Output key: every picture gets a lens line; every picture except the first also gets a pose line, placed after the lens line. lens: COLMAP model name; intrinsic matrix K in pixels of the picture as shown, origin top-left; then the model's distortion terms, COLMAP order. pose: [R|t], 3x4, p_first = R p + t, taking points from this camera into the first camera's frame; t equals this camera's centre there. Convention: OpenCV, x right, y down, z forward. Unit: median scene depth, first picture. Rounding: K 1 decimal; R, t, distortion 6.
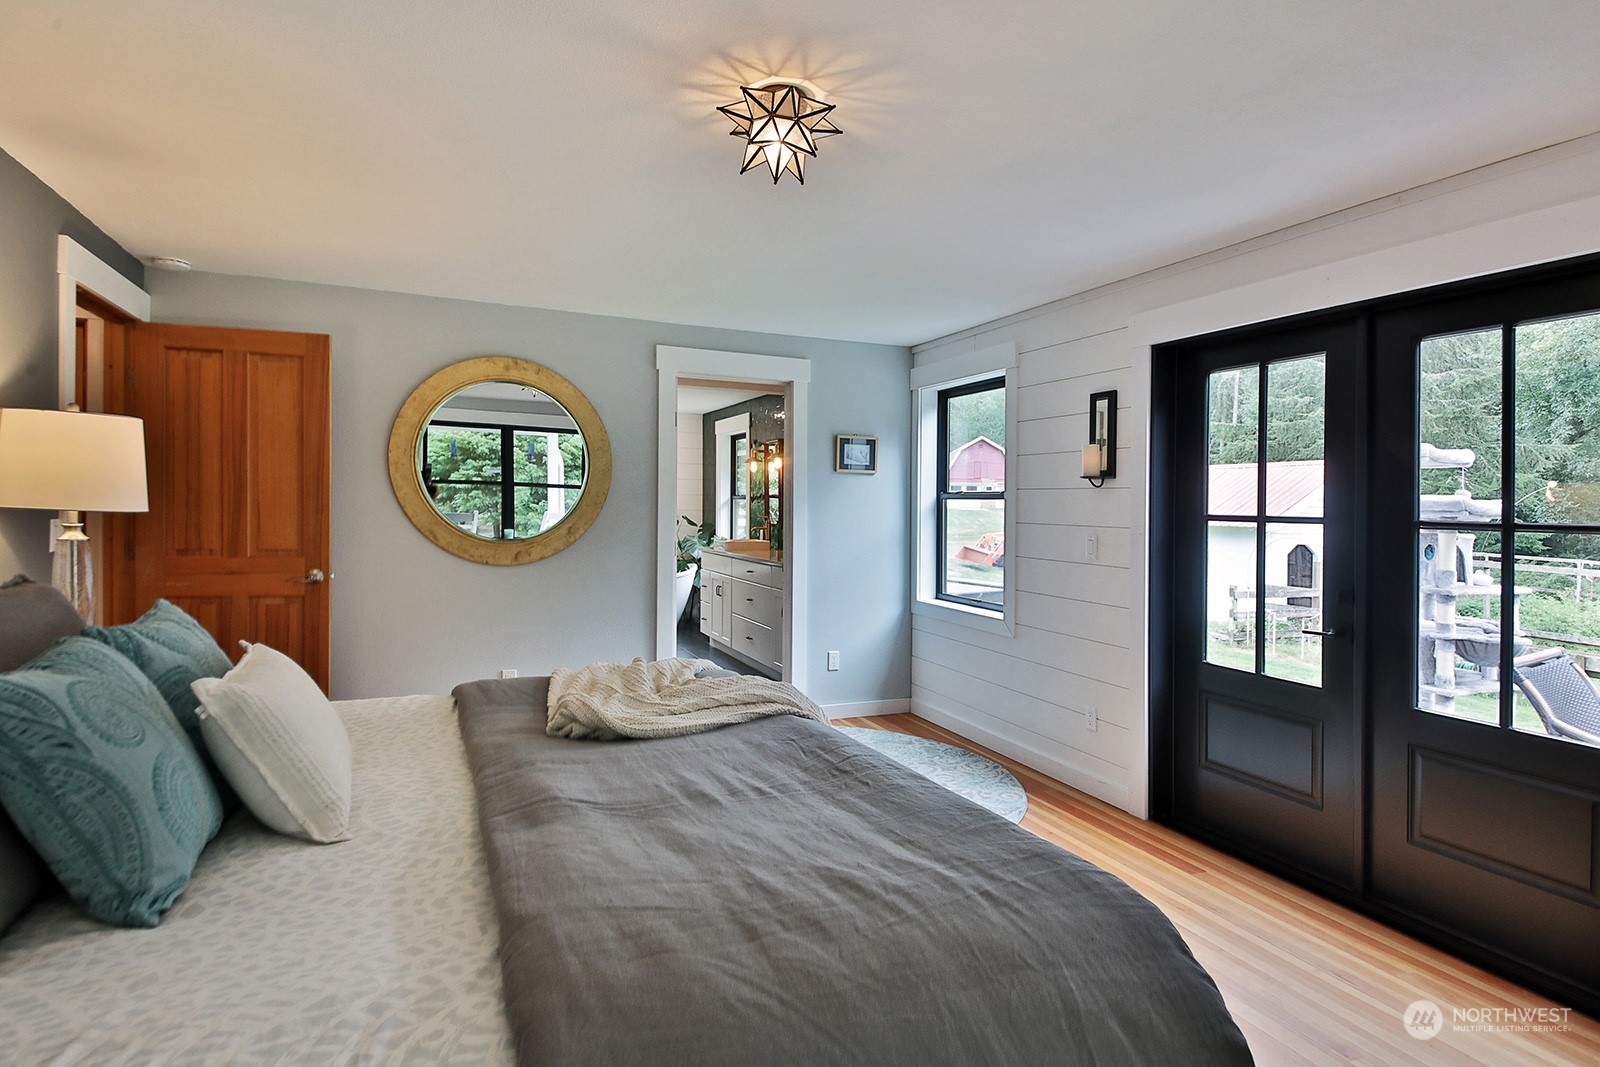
lens RADIAL K [[858.5, 0, 798.7], [0, 858.5, 507.6], [0, 0, 1]] dist [-0.000304, -0.001447]
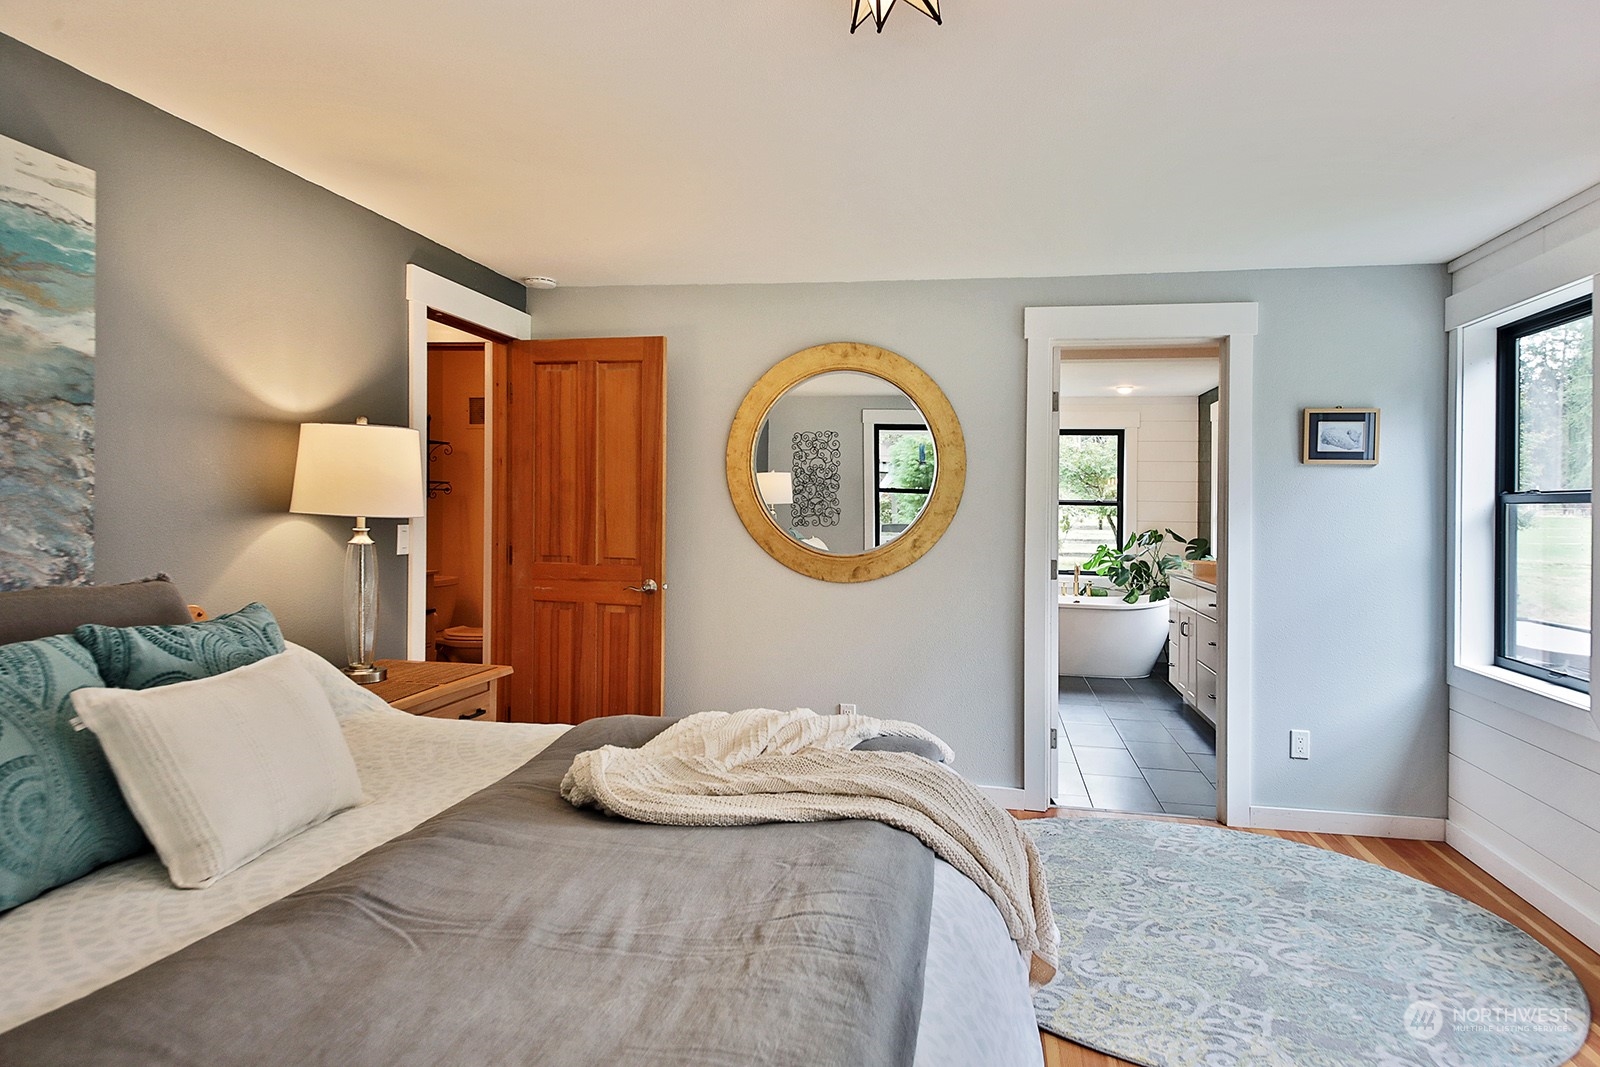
lens RADIAL K [[977.4, 0, 793.8], [0, 977.4, 513.4], [0, 0, 1]] dist [0.063119, -0.056552]
pose [[0.833543, -0.001136, -0.552453, 0.176770], [-0.002514, 0.999980, -0.005849, 0.003473], [0.552449, 0.006264, 0.833523, 0.161978]]
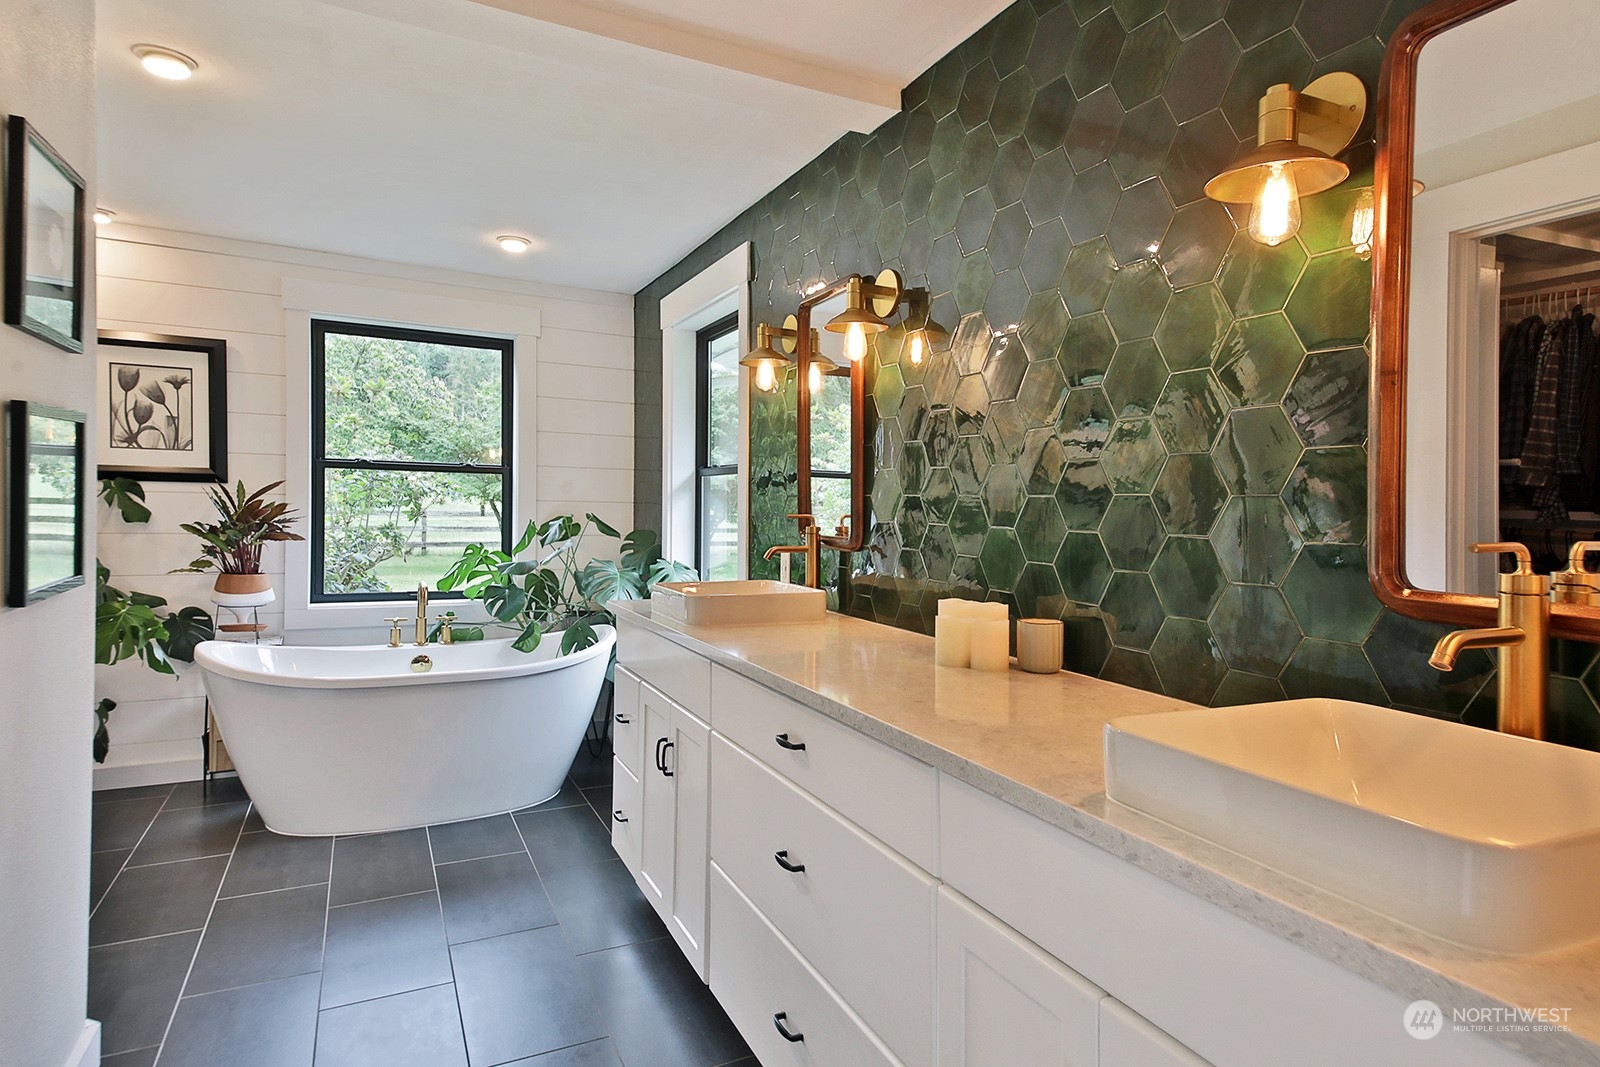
lens RADIAL K [[903.1, 0, 820.1], [0, 903.1, 536.4], [0, 0, 1]] dist [0.065696, -0.035340]
pose [[0.997552, 0.007657, 0.069504, -0.107094], [-0.009655, 0.999548, 0.028463, 0.014608], [-0.069255, -0.029064, 0.997176, 1.194216]]
